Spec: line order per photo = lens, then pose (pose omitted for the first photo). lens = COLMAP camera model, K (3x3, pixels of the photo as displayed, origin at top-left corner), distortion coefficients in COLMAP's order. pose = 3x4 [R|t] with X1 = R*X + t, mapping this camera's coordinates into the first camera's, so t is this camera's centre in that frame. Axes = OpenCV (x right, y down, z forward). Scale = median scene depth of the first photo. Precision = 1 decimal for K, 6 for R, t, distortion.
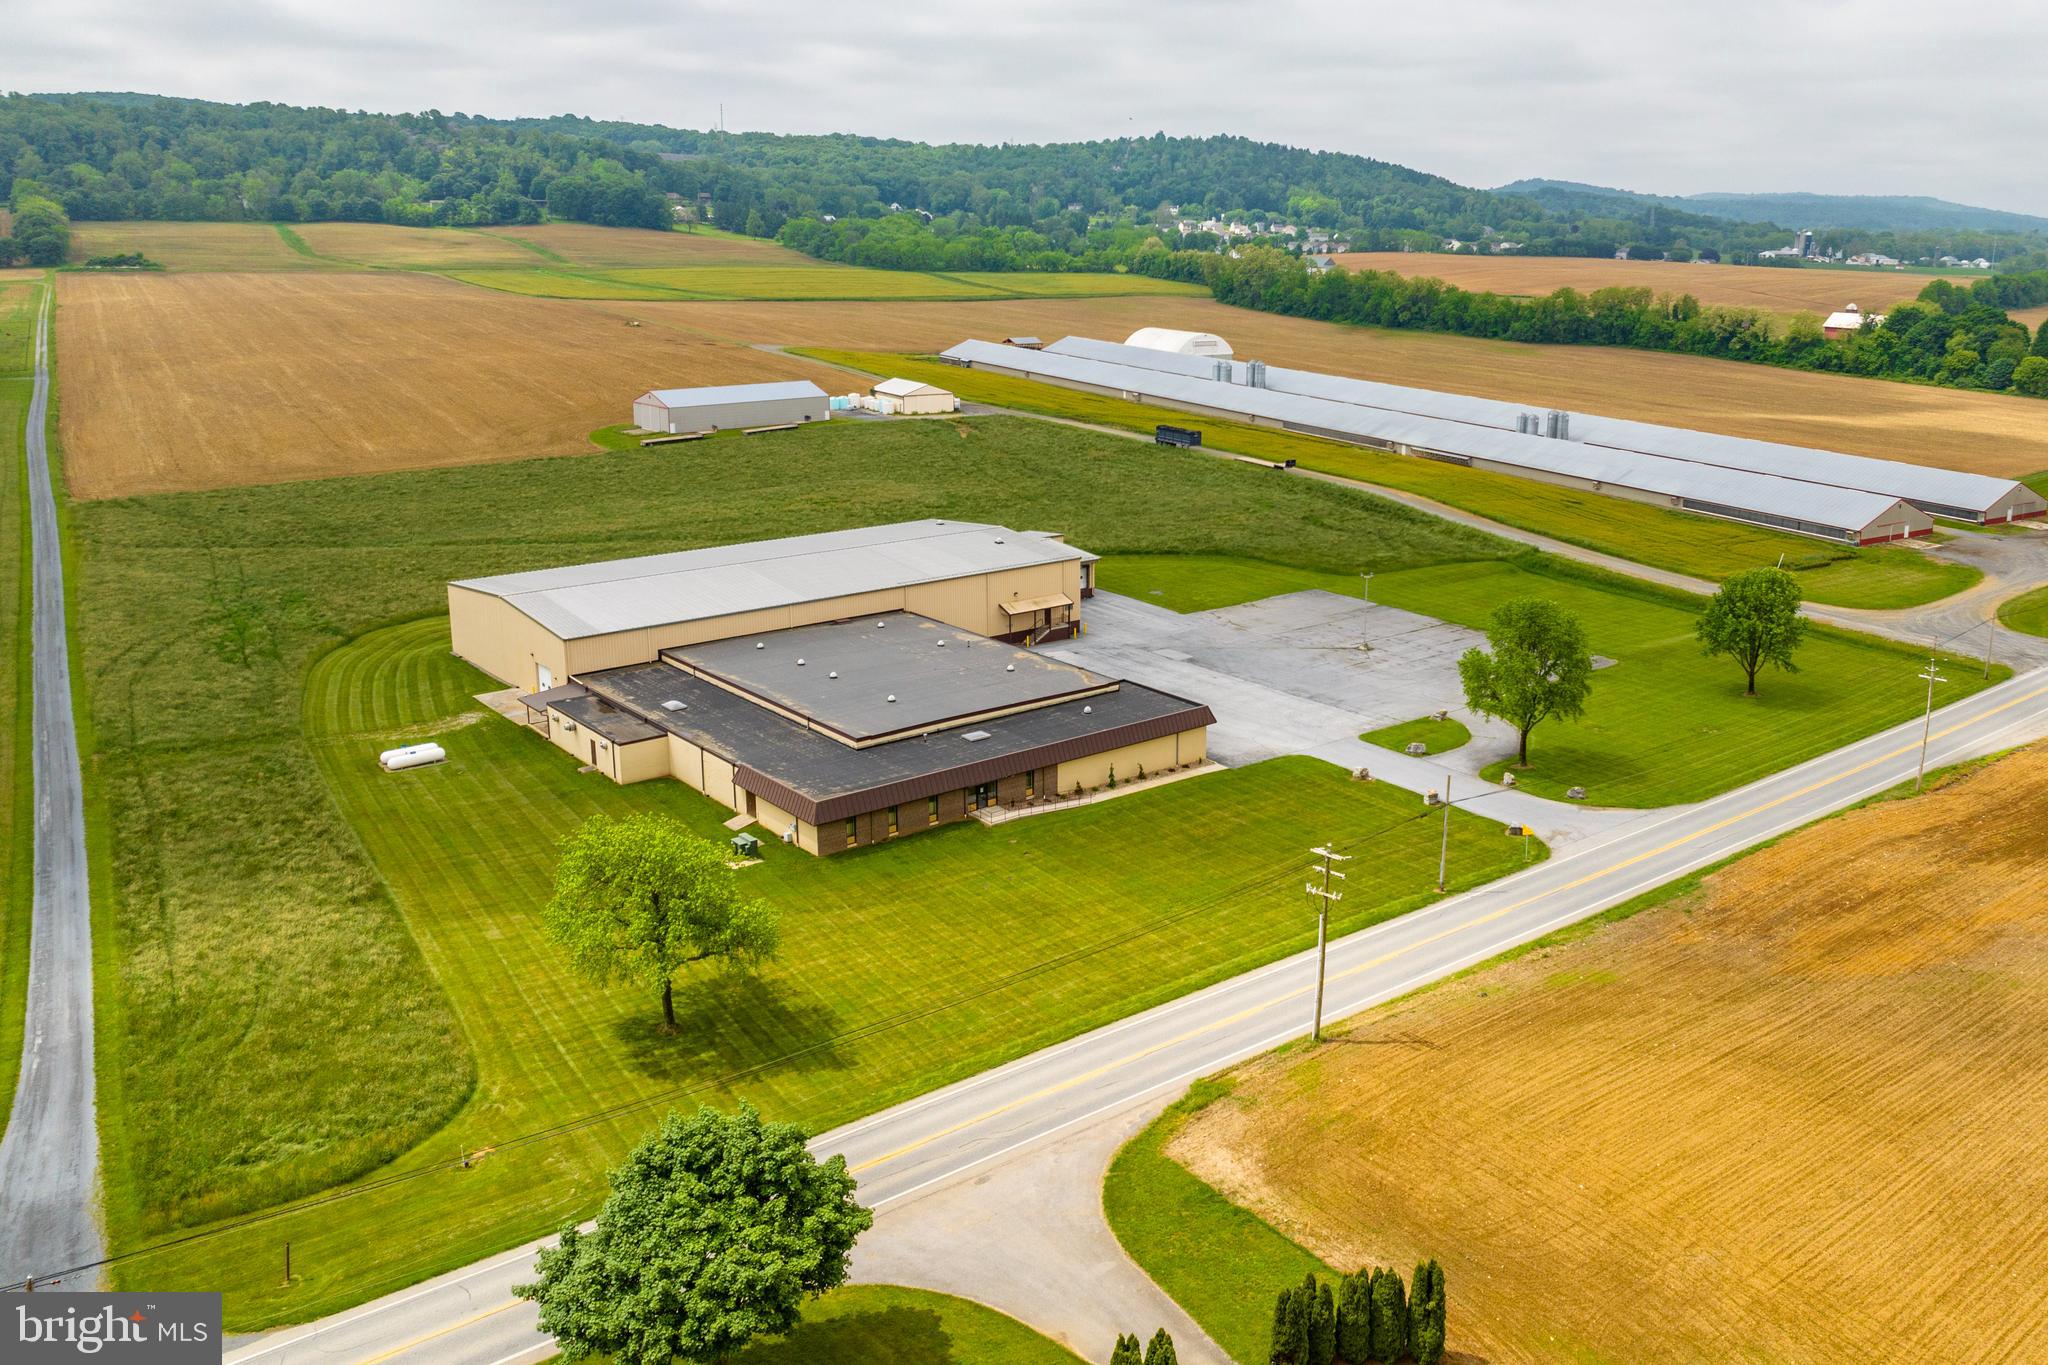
lens RADIAL K [[1752.2, 0, 1024.0], [0, 1752.2, 682.5], [0, 0, 1]] dist [-0.033288, -0.015310]
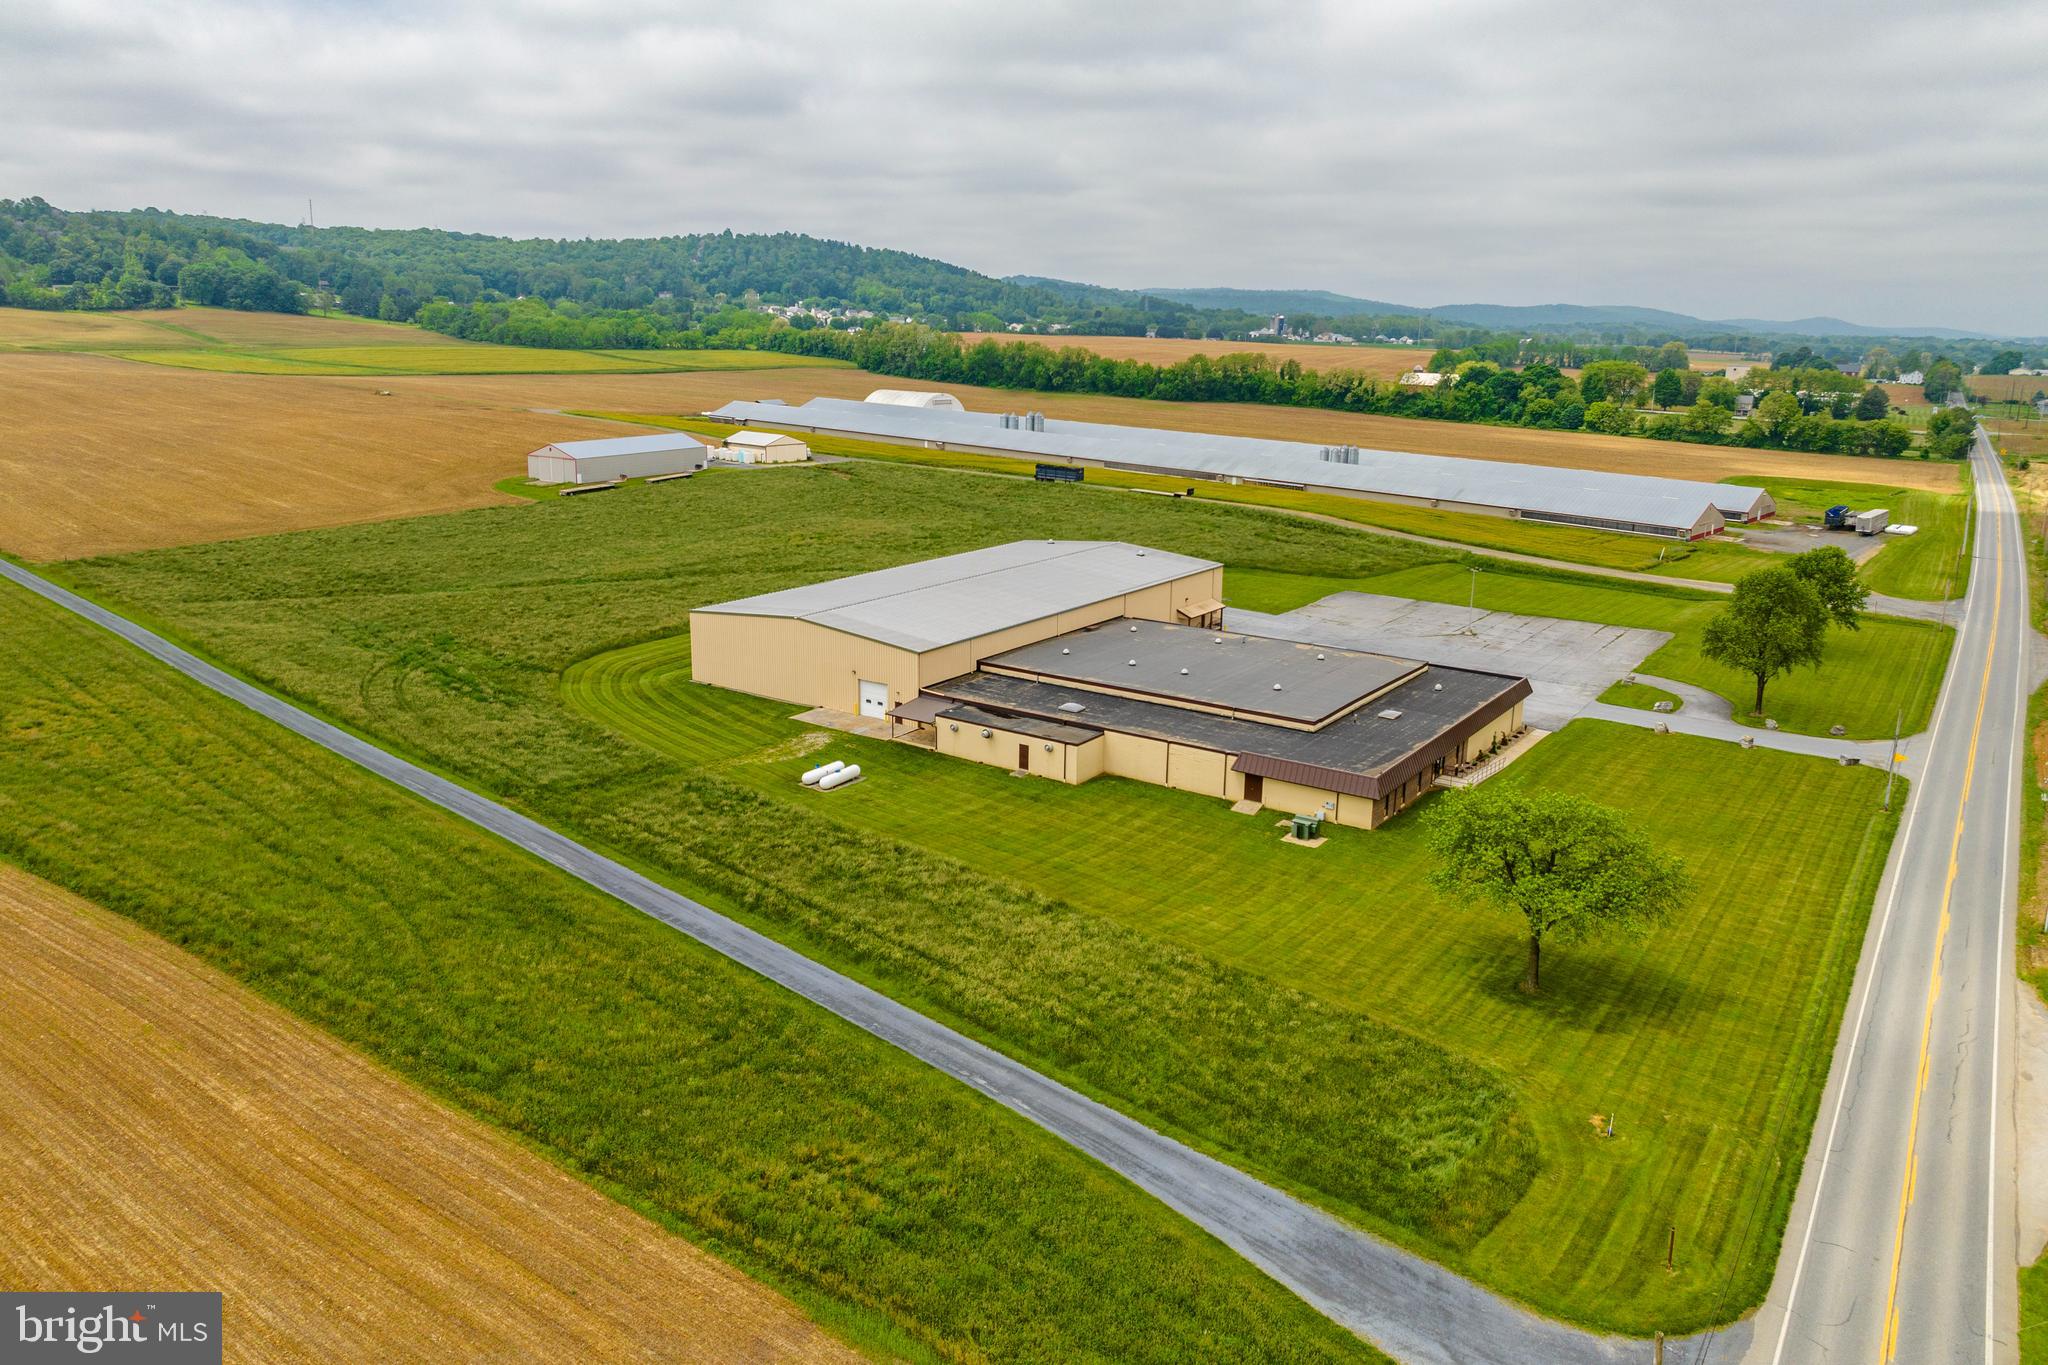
lens RADIAL K [[1562.1, 0, 942.6], [0, 1562.1, 678.4], [0, 0, 1]] dist [-0.067741, 0.051960]
pose [[0.965863, -0.057144, 0.252671, -0.124208], [0.064678, 0.997672, -0.021606, 0.002743], [-0.250848, 0.037210, 0.967311, 0.036056]]
